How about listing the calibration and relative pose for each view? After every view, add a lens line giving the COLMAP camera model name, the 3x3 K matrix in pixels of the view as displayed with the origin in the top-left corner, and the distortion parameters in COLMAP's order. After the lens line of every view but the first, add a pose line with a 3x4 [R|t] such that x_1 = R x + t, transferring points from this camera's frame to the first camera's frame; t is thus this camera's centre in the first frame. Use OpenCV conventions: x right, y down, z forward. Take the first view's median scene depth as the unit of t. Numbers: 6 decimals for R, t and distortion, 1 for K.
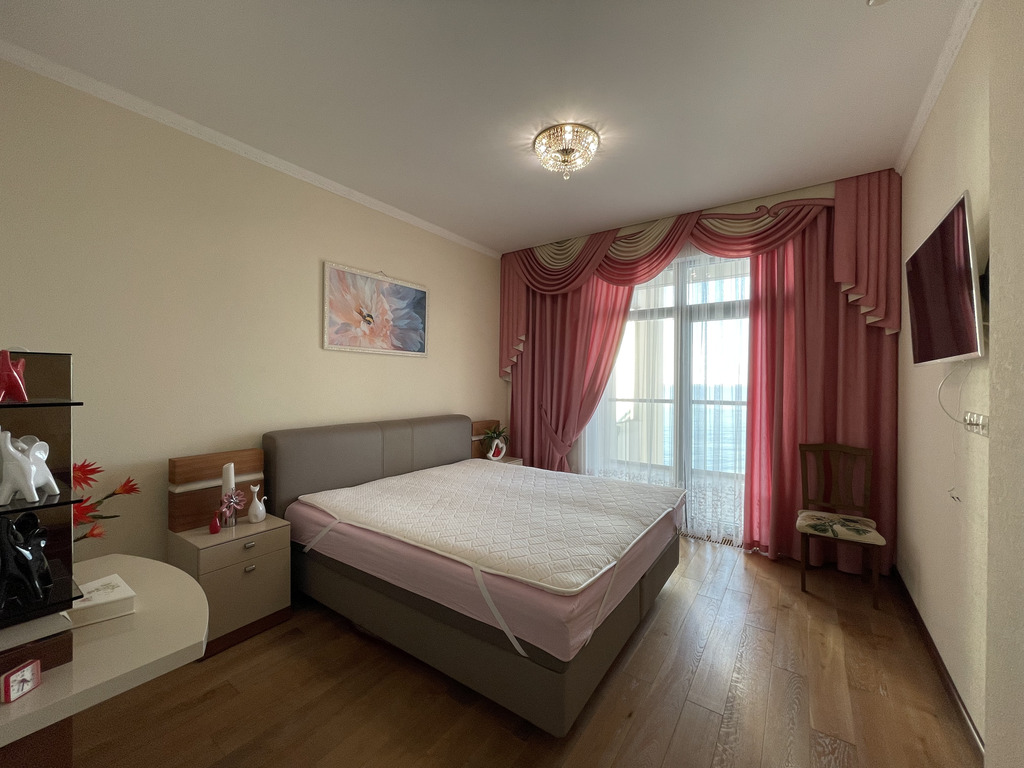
lens RADIAL K [[412.4, 0, 510.2], [0, 412.4, 383.5], [0, 0, 1]] dist [-0.003362, 0.000390]
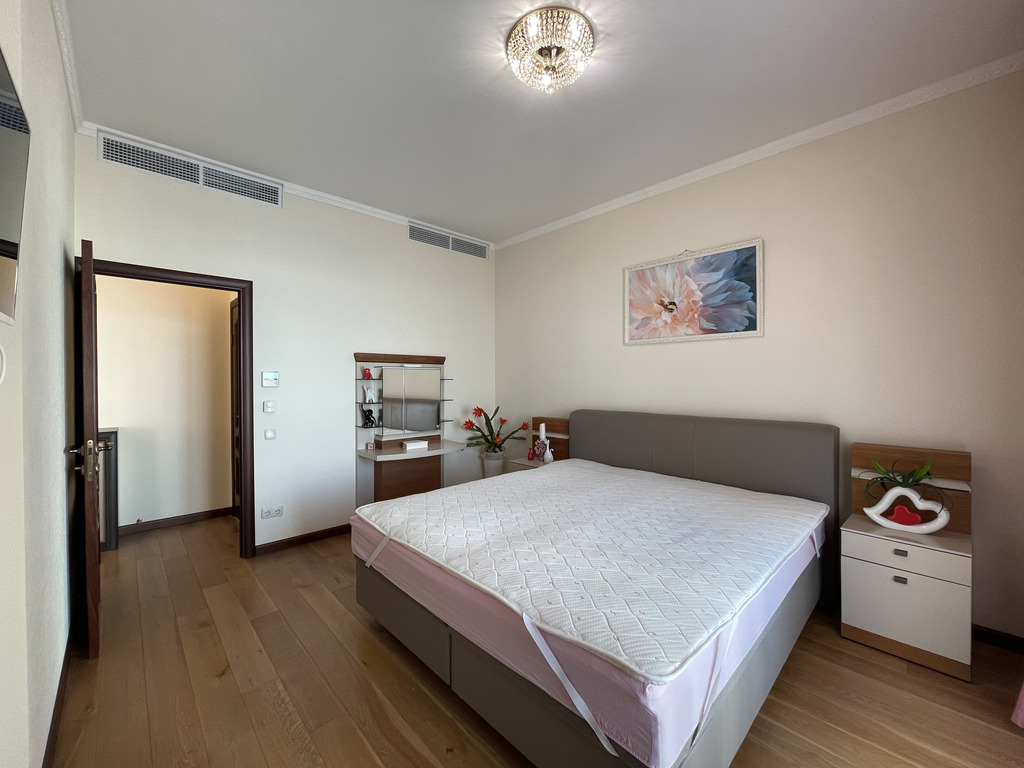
lens RADIAL K [[412.4, 0, 507.7], [0, 412.4, 382.2], [0, 0, 1]] dist [-0.003362, 0.000390]
pose [[-0.201870, 0.002301, -0.979410, 0.660960], [0.001032, 0.999997, 0.002137, 0.015595], [0.979412, -0.000579, -0.201871, 0.809965]]
